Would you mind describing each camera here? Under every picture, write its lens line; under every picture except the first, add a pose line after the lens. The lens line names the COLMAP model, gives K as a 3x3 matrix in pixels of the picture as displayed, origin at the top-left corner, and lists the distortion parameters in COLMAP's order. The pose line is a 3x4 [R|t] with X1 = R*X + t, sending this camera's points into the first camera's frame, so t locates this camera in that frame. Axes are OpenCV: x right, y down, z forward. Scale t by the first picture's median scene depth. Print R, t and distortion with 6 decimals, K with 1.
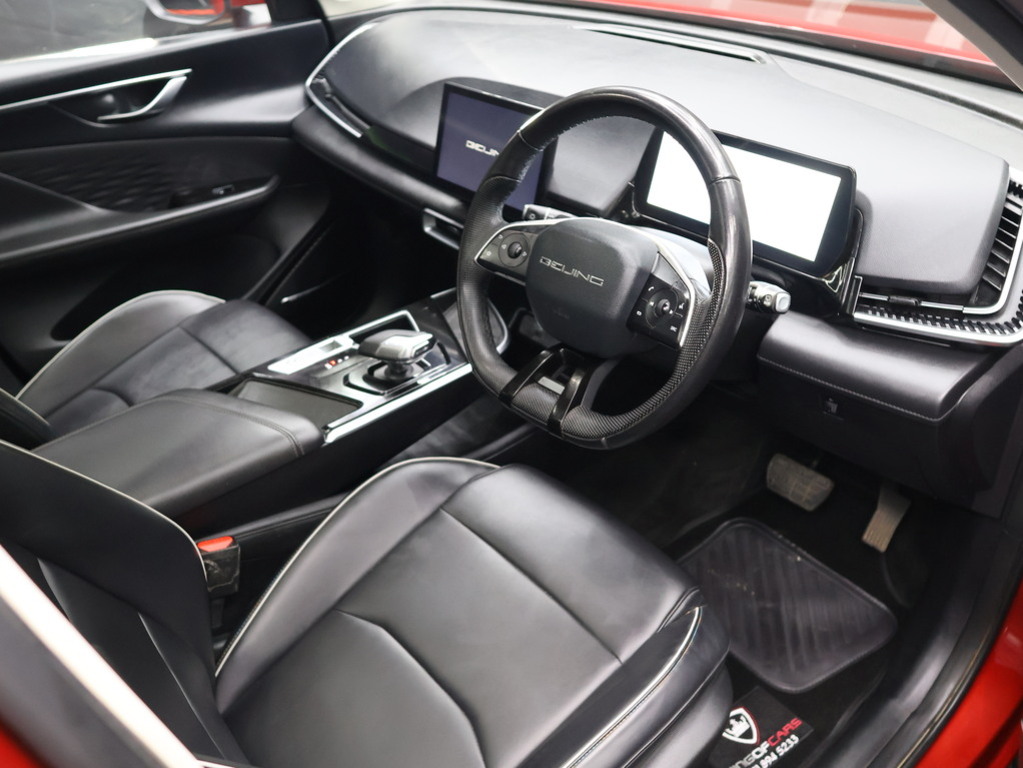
lens RADIAL K [[868.3, 0, 511.5], [0, 868.3, 384.0], [0, 0, 1]] dist [0.008230, -0.007433]
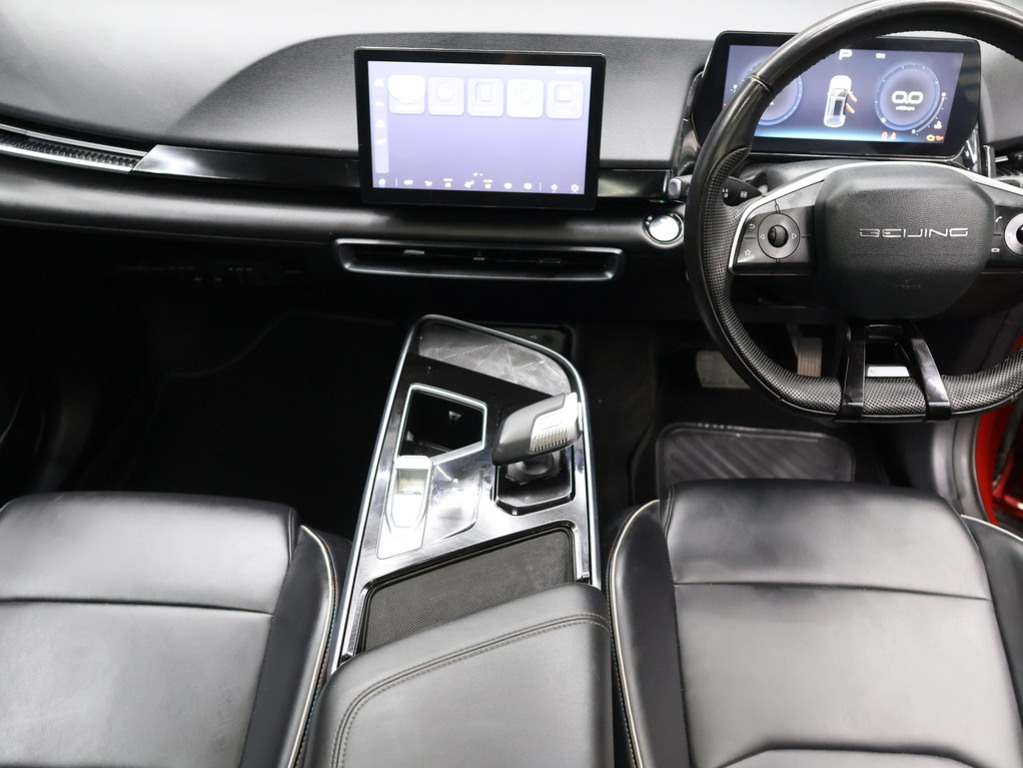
lens RADIAL K [[868.3, 0, 511.5], [0, 868.3, 384.0], [0, 0, 1]] dist [0.008230, -0.007433]
pose [[0.661511, -0.438364, 0.608473, -0.675547], [0.367661, 0.896741, 0.246334, -0.311838], [-0.653627, 0.060759, 0.754374, 0.579386]]
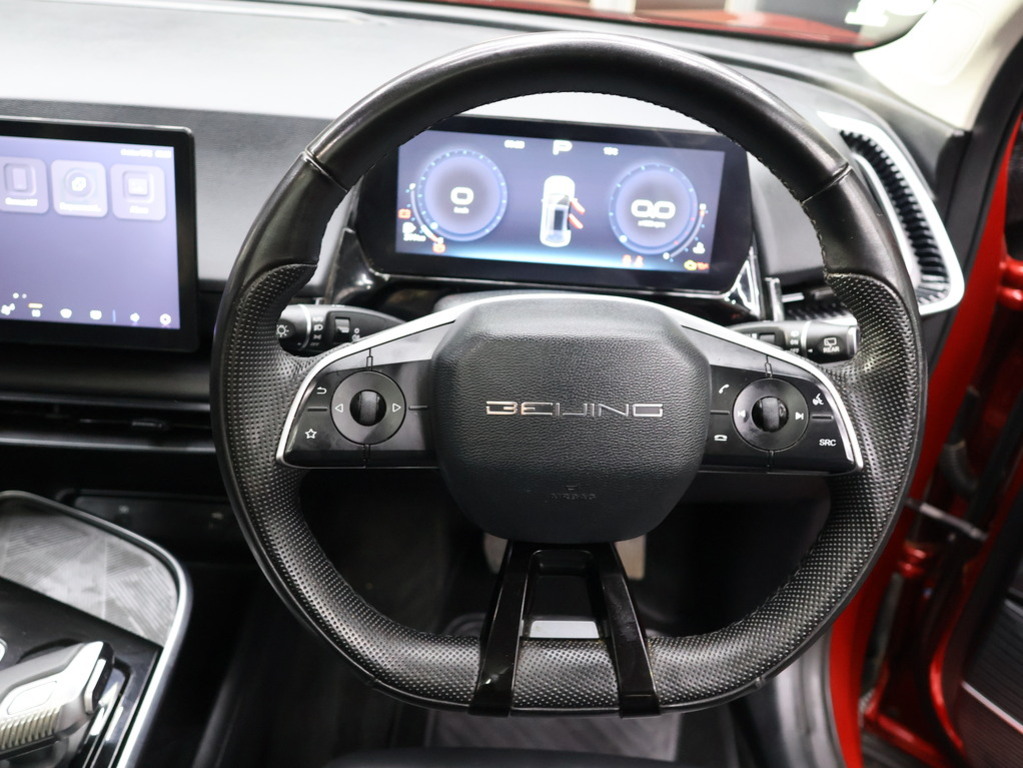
lens RADIAL K [[868.3, 0, 511.5], [0, 868.3, 384.0], [0, 0, 1]] dist [0.008230, -0.007433]
pose [[0.638239, -0.331288, 0.694909, -0.267943], [0.339236, 0.931333, 0.132428, -0.200913], [-0.691064, 0.151217, 0.706799, 0.610245]]
